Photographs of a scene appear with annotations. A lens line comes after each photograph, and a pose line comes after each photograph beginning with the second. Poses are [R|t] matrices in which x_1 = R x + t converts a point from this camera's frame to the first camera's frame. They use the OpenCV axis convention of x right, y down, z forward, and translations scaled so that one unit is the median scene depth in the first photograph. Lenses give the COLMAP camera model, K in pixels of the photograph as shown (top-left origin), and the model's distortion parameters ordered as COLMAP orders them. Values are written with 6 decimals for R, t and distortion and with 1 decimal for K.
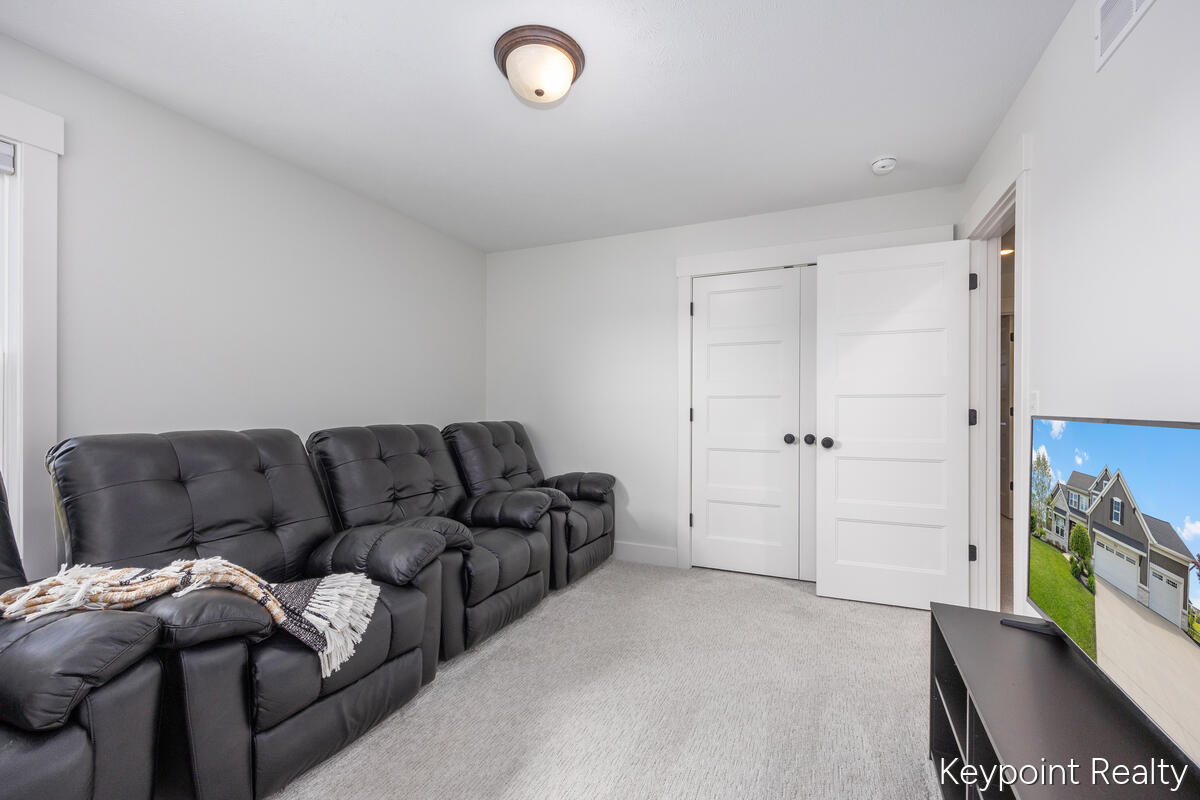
lens RADIAL K [[480.5, 0, 605.4], [0, 480.5, 403.7], [0, 0, 1]] dist [0.000066, 0.000066]
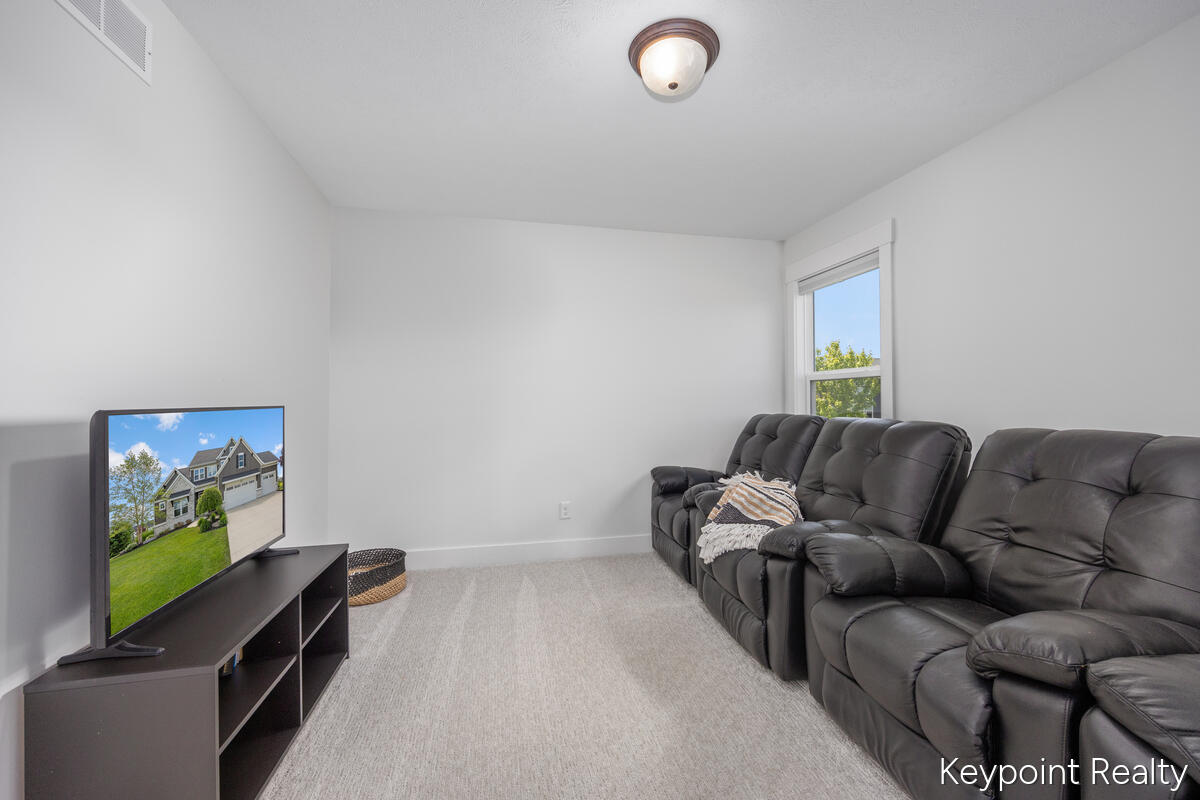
lens RADIAL K [[480.5, 0, 605.2], [0, 480.5, 401.9], [0, 0, 1]] dist [0.000066, 0.000066]
pose [[-0.801027, 0.002592, -0.598622, 0.898856], [0.005620, 0.999979, -0.003190, 0.020929], [0.598601, -0.005919, -0.801025, 2.718876]]
